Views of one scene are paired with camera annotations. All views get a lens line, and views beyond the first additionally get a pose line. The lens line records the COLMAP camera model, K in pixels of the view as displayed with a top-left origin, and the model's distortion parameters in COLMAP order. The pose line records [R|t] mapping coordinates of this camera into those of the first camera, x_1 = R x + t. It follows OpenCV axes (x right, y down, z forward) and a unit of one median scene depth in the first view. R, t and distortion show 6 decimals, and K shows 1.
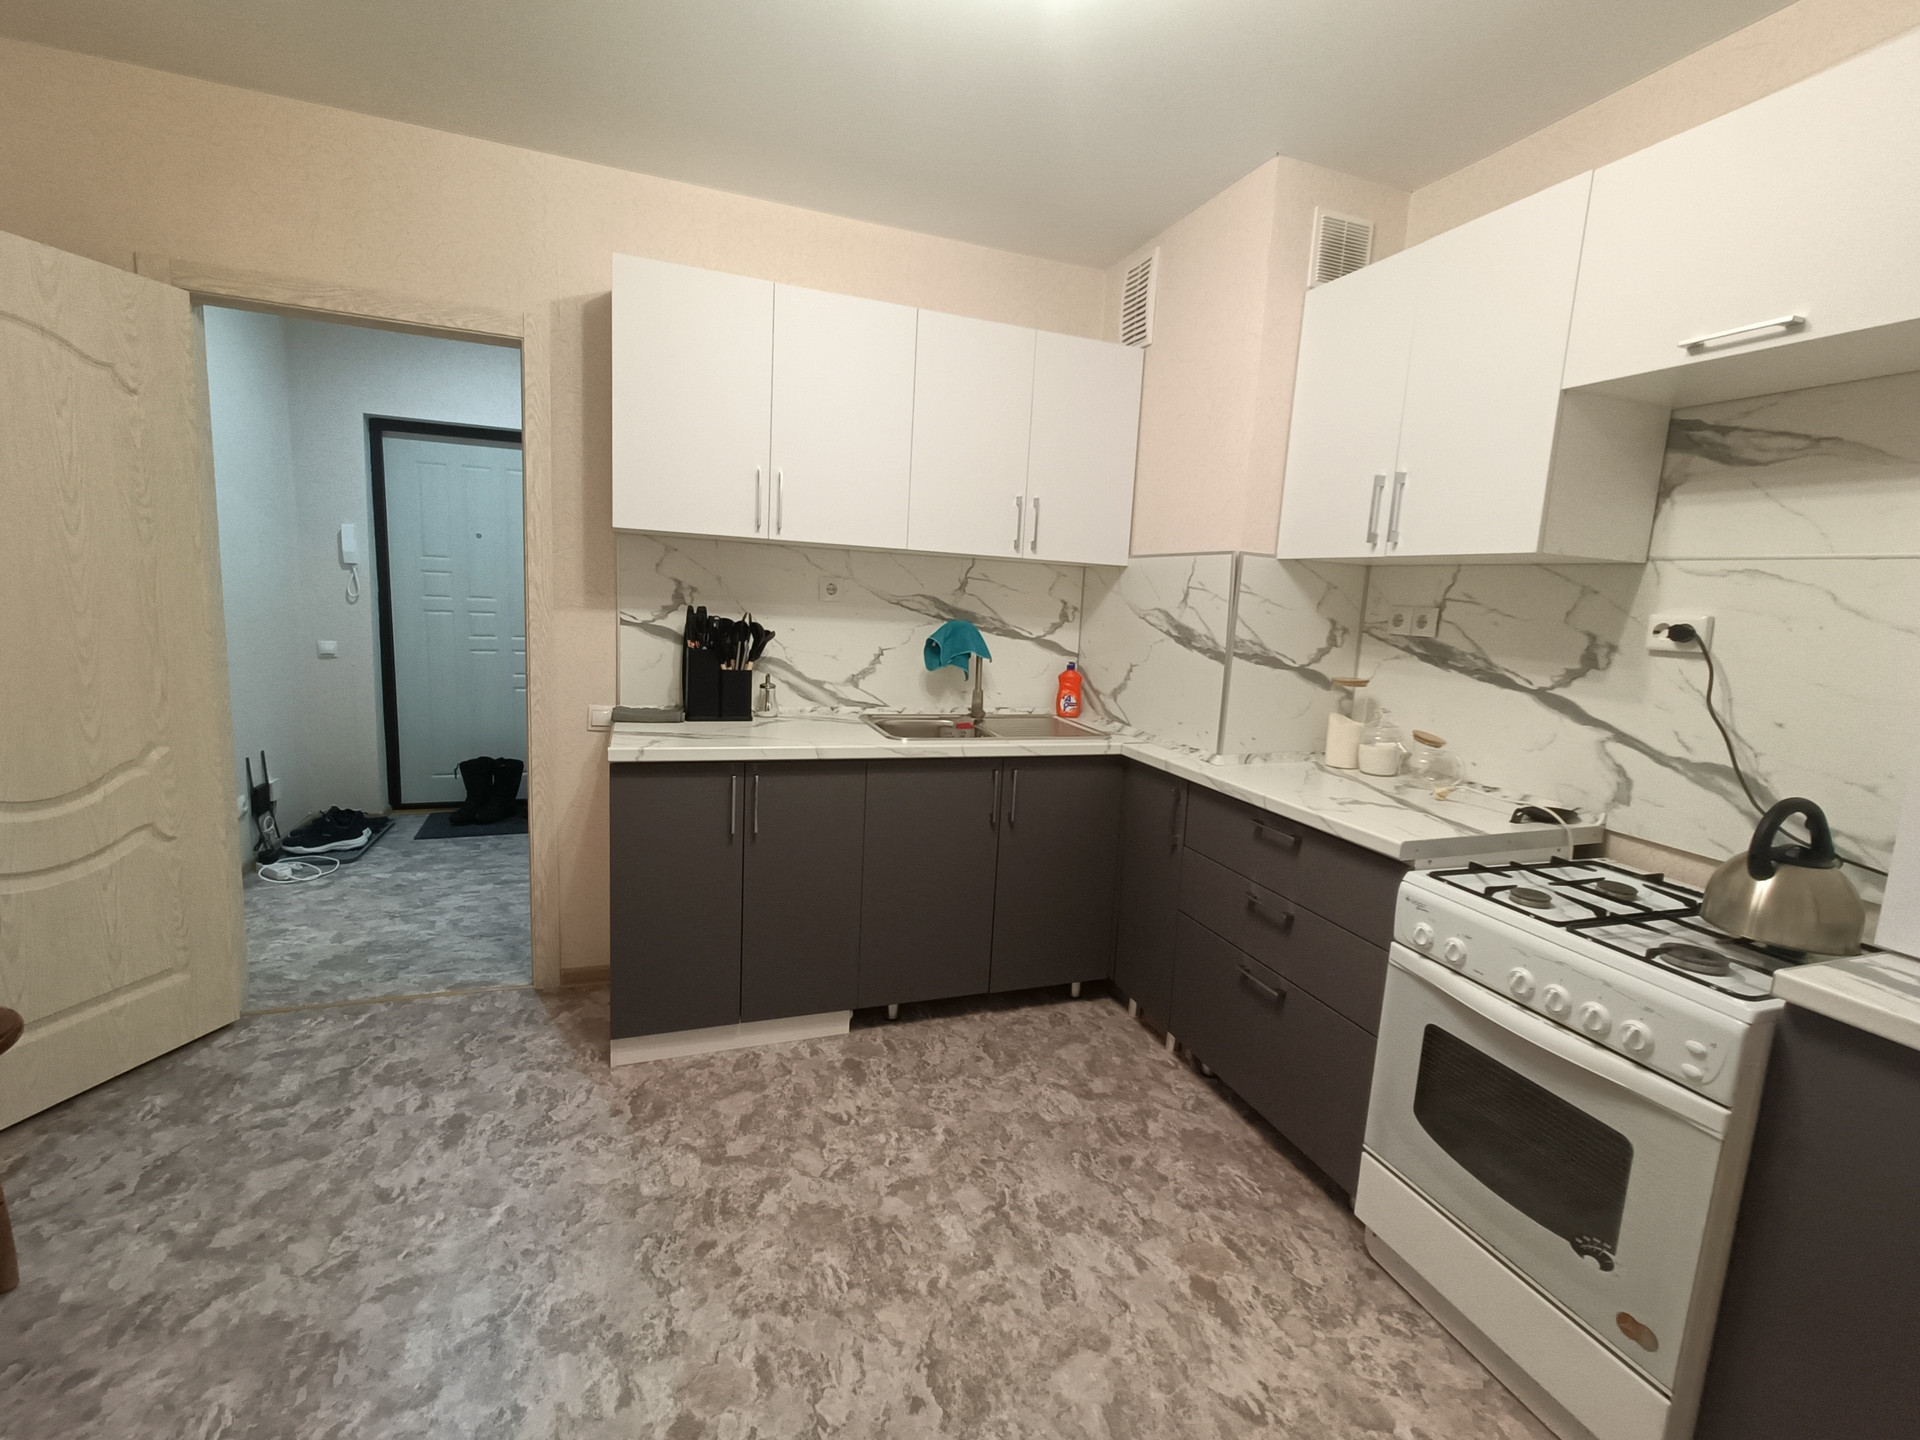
lens RADIAL K [[854.0, 0, 964.3], [0, 854.0, 714.0], [0, 0, 1]] dist [-0.000873, -0.001096]
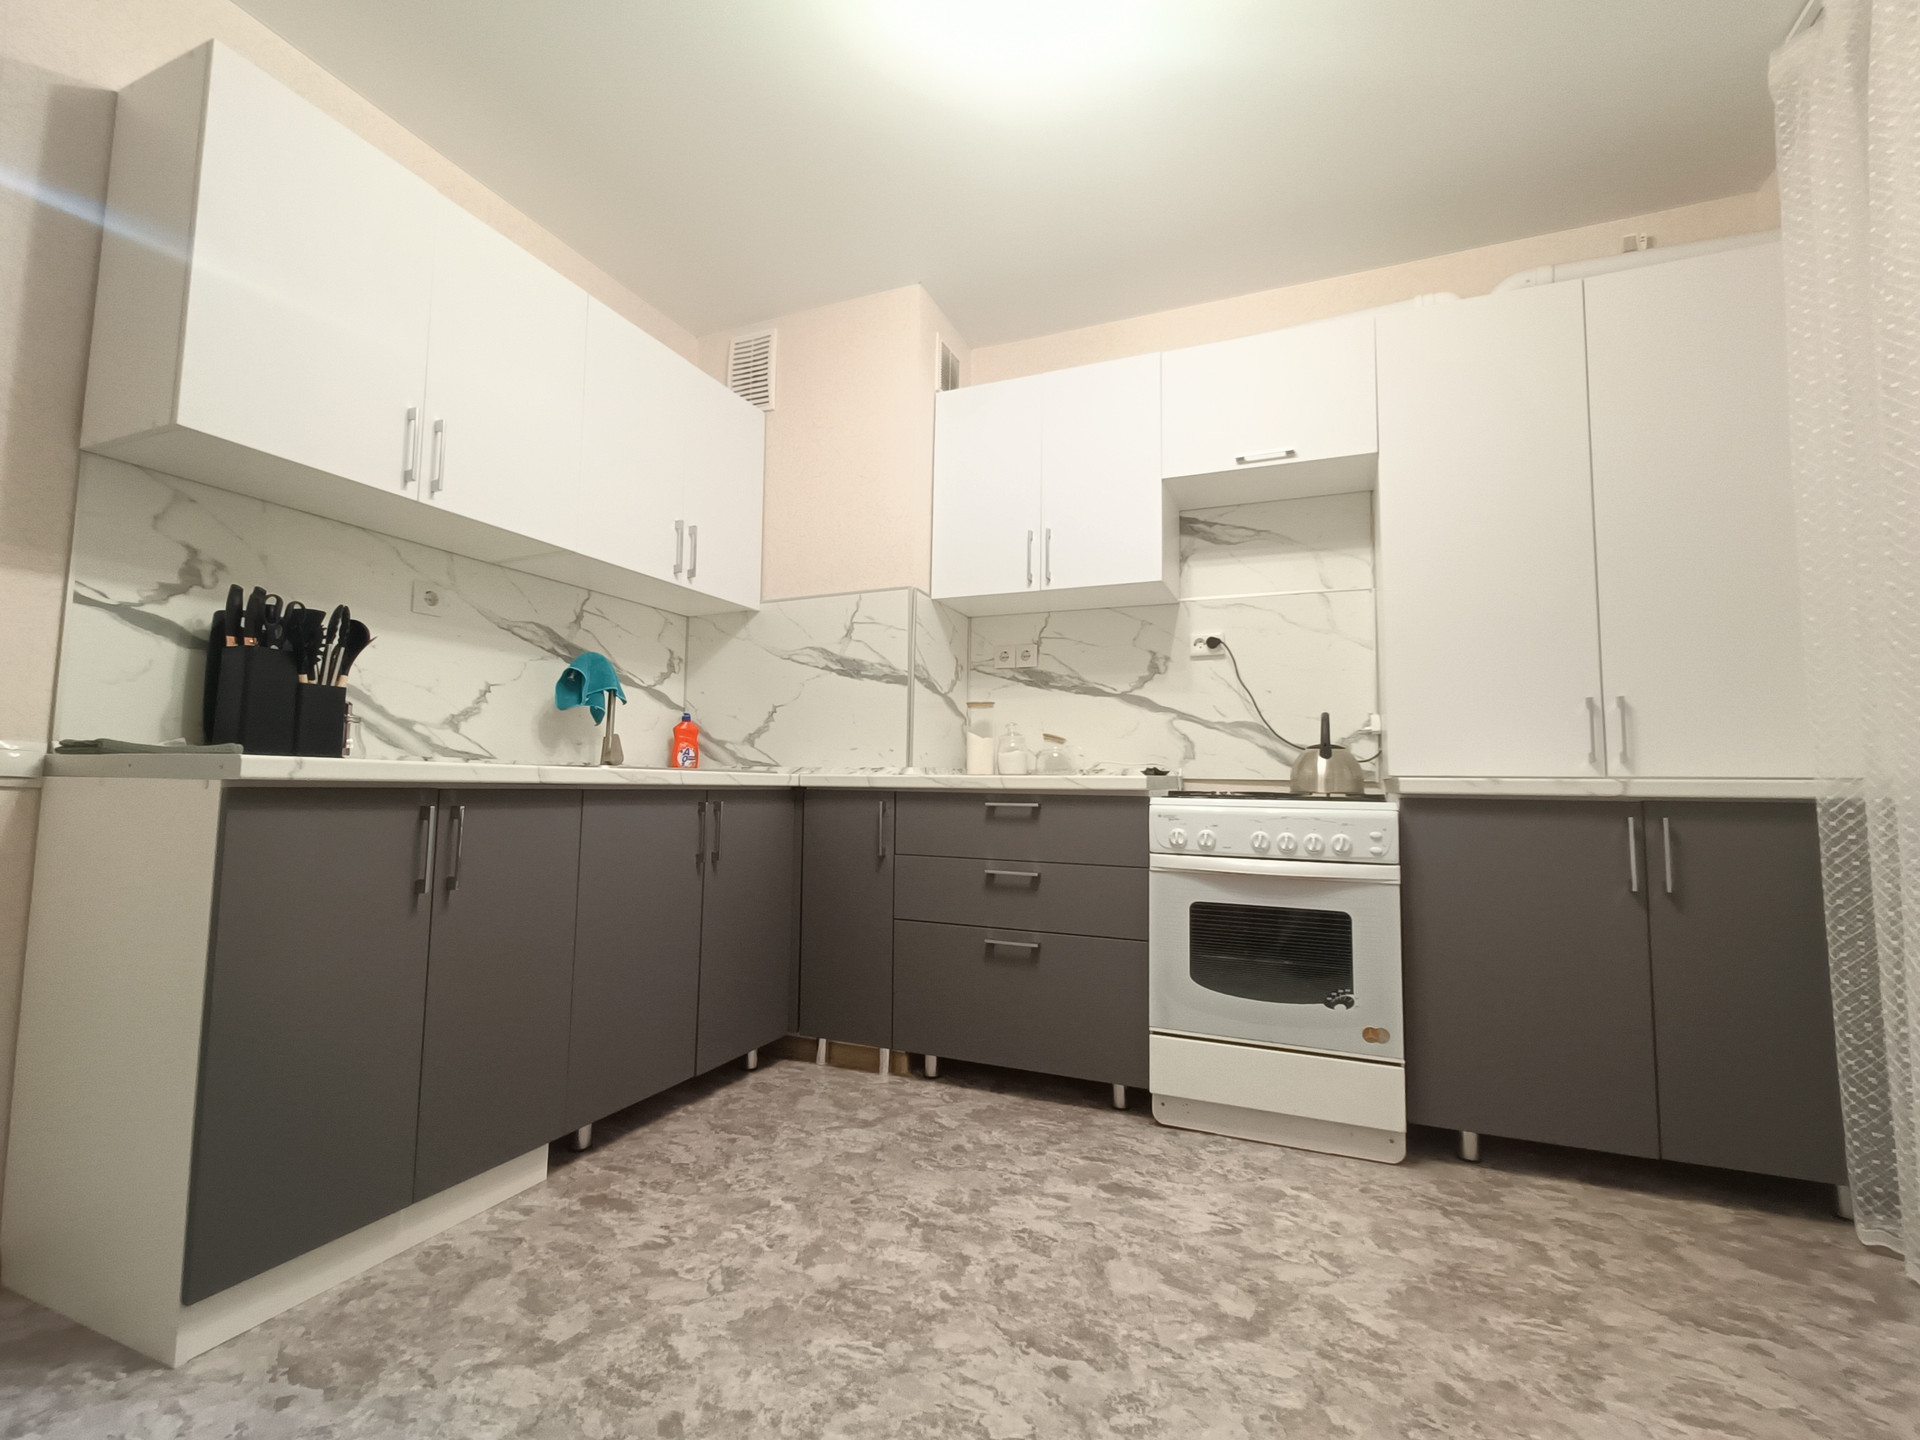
lens RADIAL K [[857.7, 0, 966.4], [0, 857.7, 715.6], [0, 0, 1]] dist [0.001881, -0.000102]
pose [[0.683871, 0.013856, 0.729471, -0.579073], [0.127090, 0.982272, -0.137803, 0.182240], [-0.718449, 0.186948, 0.669987, 0.252600]]
